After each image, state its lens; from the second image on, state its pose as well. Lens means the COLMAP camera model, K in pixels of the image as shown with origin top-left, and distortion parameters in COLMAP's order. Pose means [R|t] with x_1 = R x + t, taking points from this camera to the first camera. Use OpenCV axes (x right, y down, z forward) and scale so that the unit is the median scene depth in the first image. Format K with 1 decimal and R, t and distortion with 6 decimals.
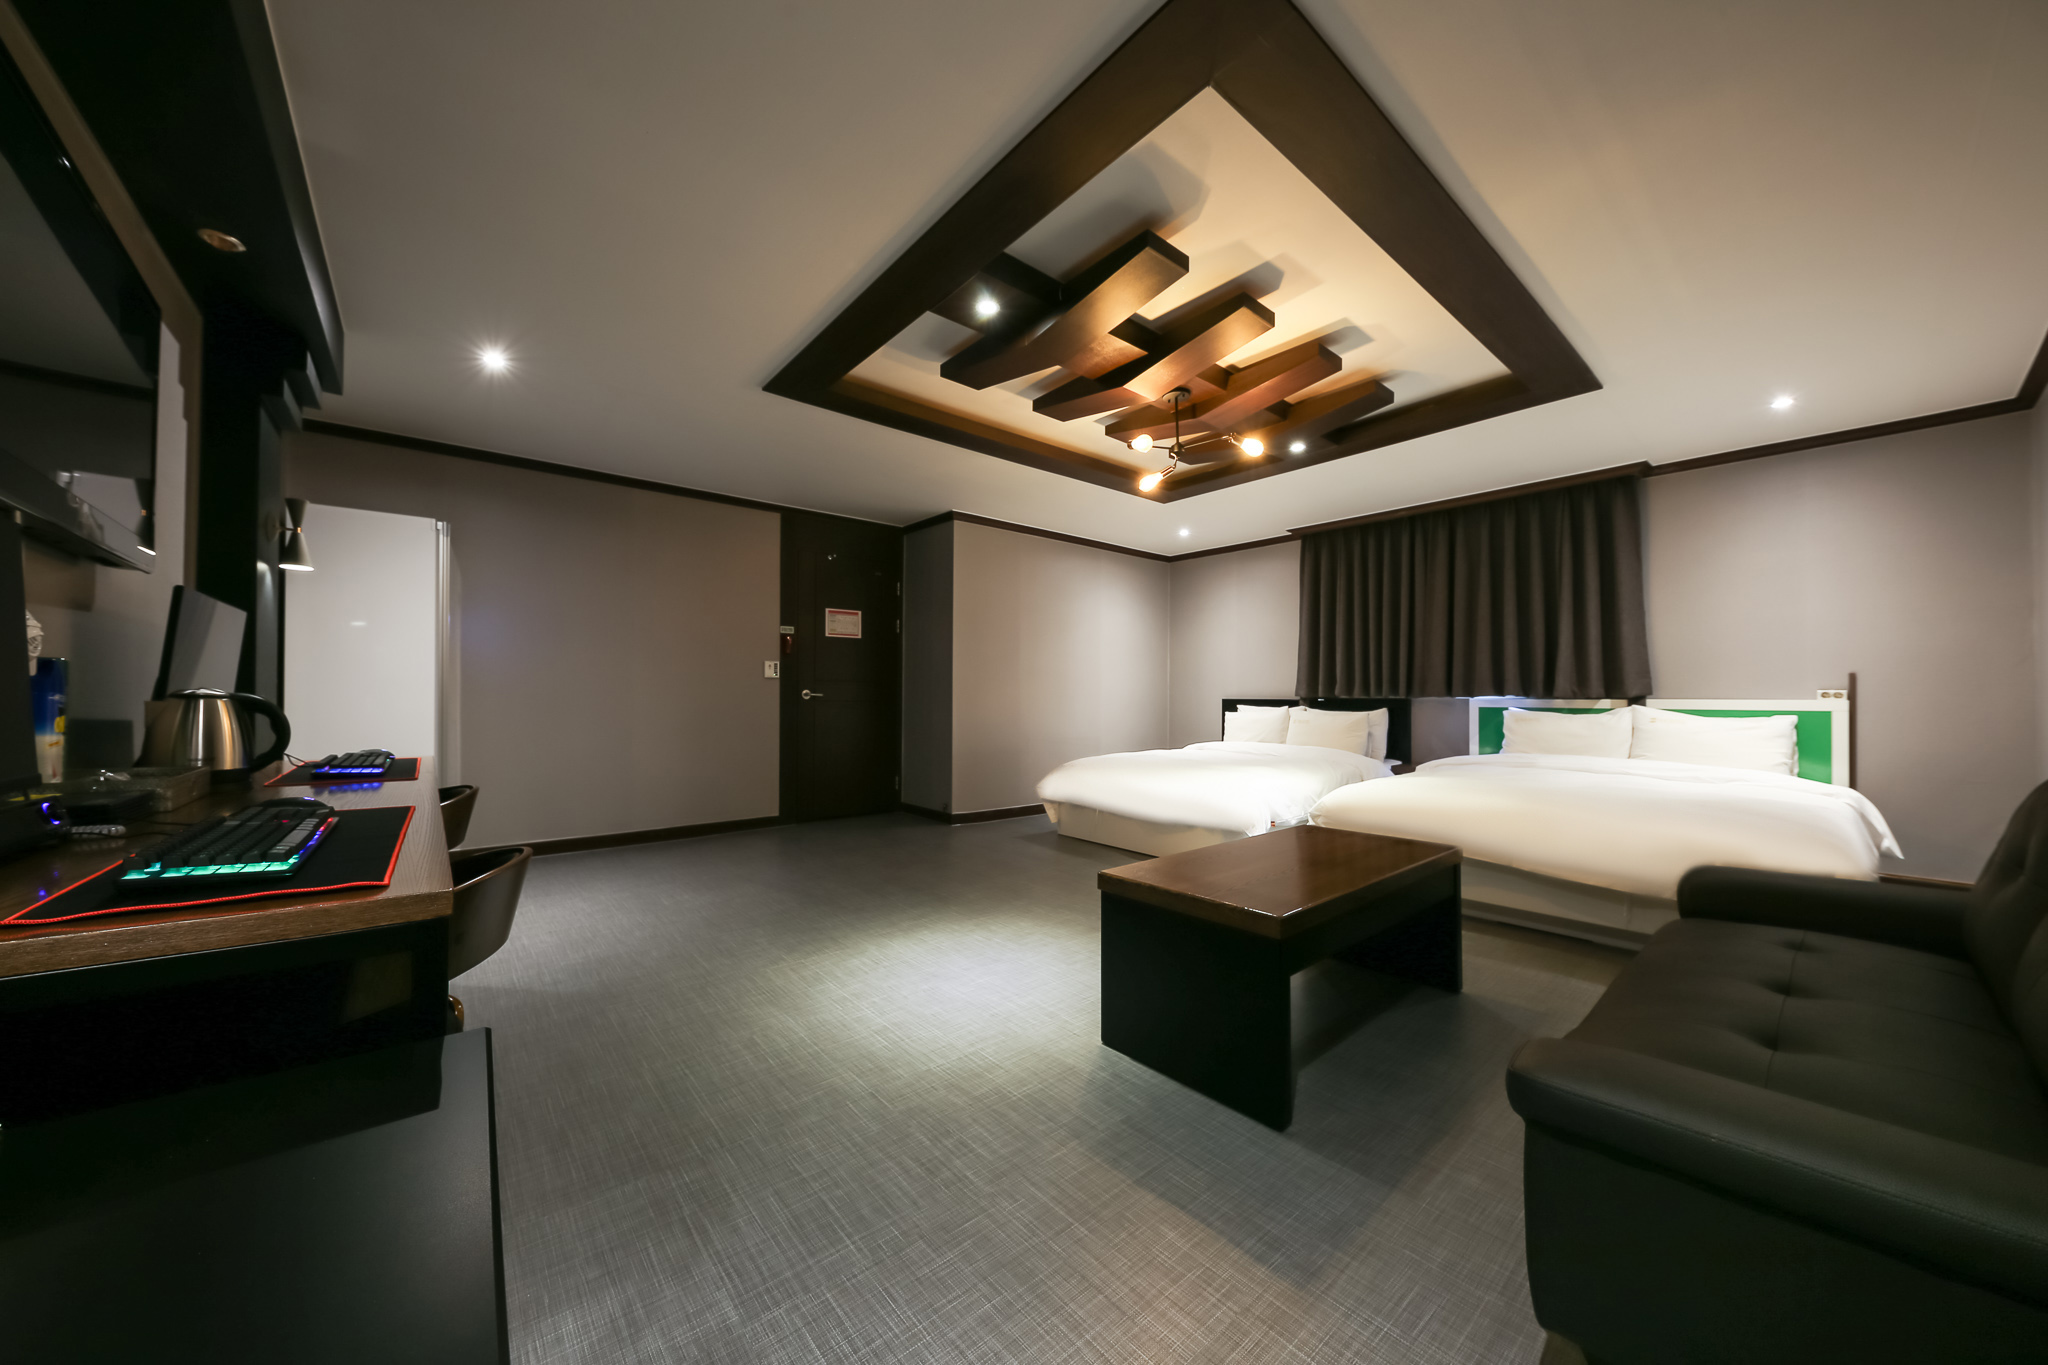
lens RADIAL K [[702.8, 0, 1022.9], [0, 702.8, 695.1], [0, 0, 1]] dist [0.009307, -0.000221]
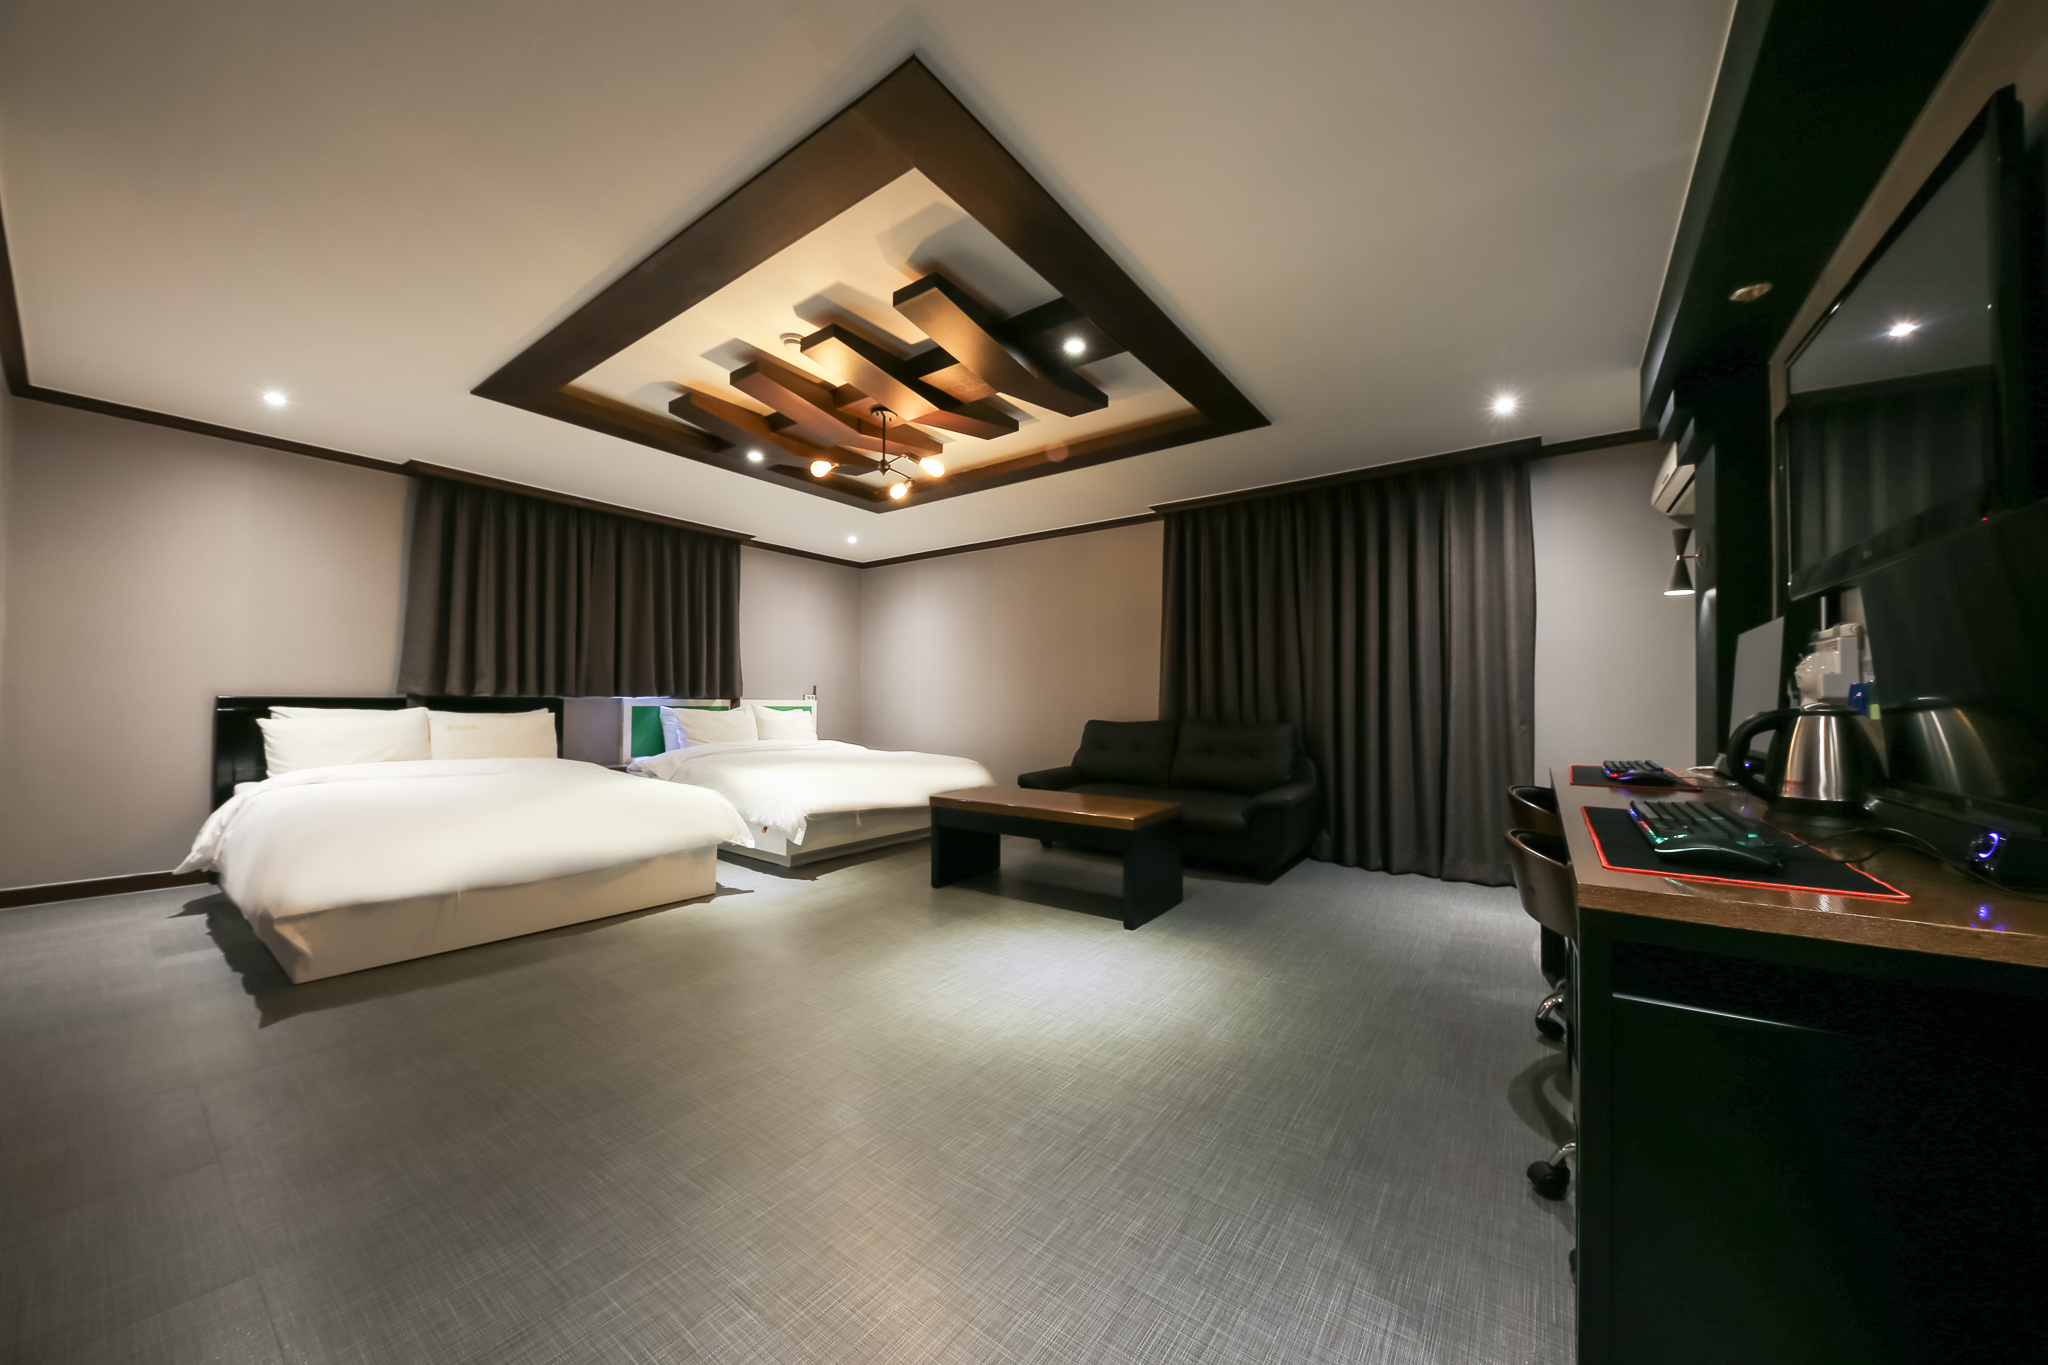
lens RADIAL K [[702.8, 0, 1022.9], [0, 702.8, 695.1], [0, 0, 1]] dist [0.009307, -0.000221]
pose [[-0.235041, 0.003890, 0.971978, -0.930525], [-0.014095, 0.999873, -0.007410, -0.000495], [-0.971883, -0.015441, -0.234957, 1.130536]]
